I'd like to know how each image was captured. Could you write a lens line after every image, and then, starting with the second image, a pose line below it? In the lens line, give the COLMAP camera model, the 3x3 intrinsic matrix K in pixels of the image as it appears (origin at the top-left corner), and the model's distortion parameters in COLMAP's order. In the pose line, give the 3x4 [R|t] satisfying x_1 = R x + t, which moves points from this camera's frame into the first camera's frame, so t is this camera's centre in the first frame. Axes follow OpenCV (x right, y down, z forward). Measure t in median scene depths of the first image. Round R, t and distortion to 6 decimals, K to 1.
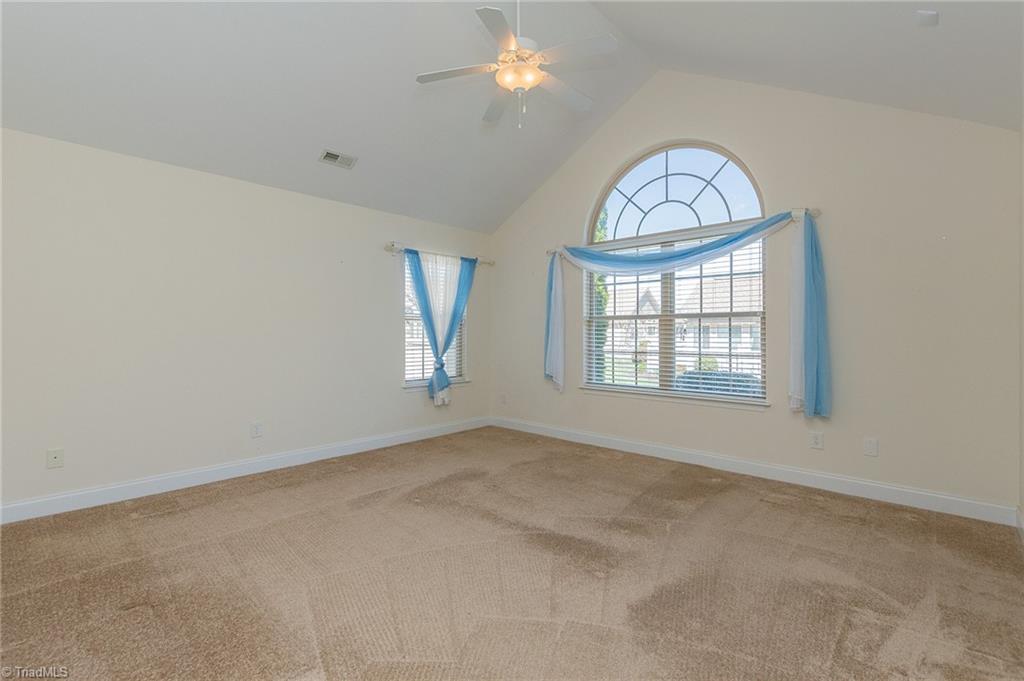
lens RADIAL K [[455.4, 0, 524.6], [0, 455.4, 329.1], [0, 0, 1]] dist [-0.000823, 0.000030]
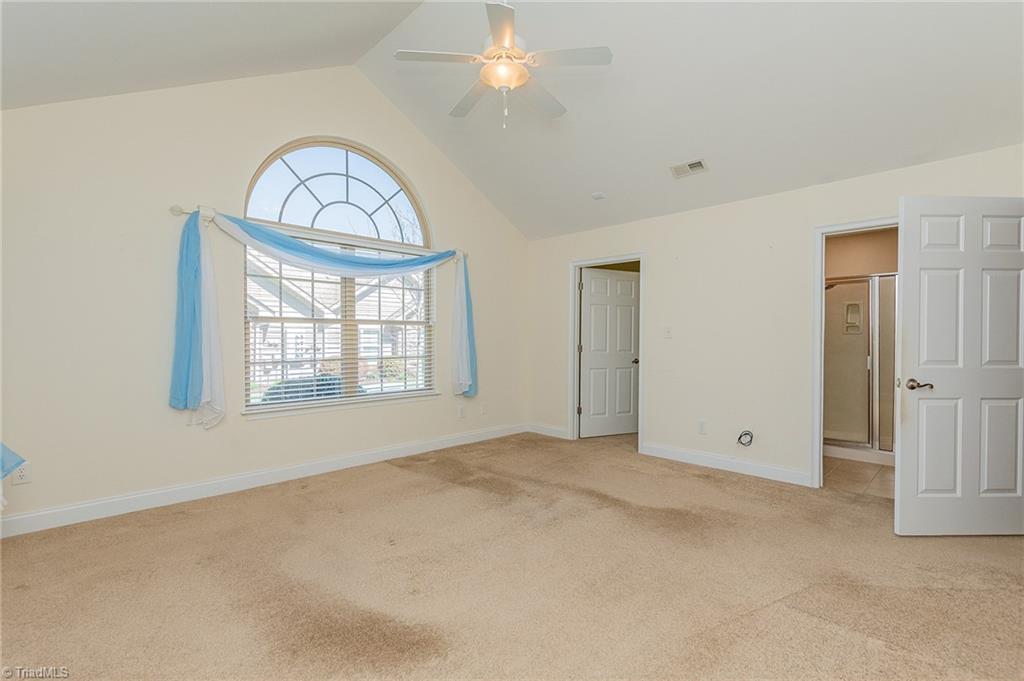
lens RADIAL K [[454.1, 0, 512.0], [0, 454.1, 340.5], [0, 0, 1]] dist [0.001810, 0.000096]
pose [[0.075145, -0.002398, 0.997170, -0.634245], [-0.006932, 0.999972, 0.002927, 0.007615], [-0.997149, -0.007133, 0.075126, 0.584497]]
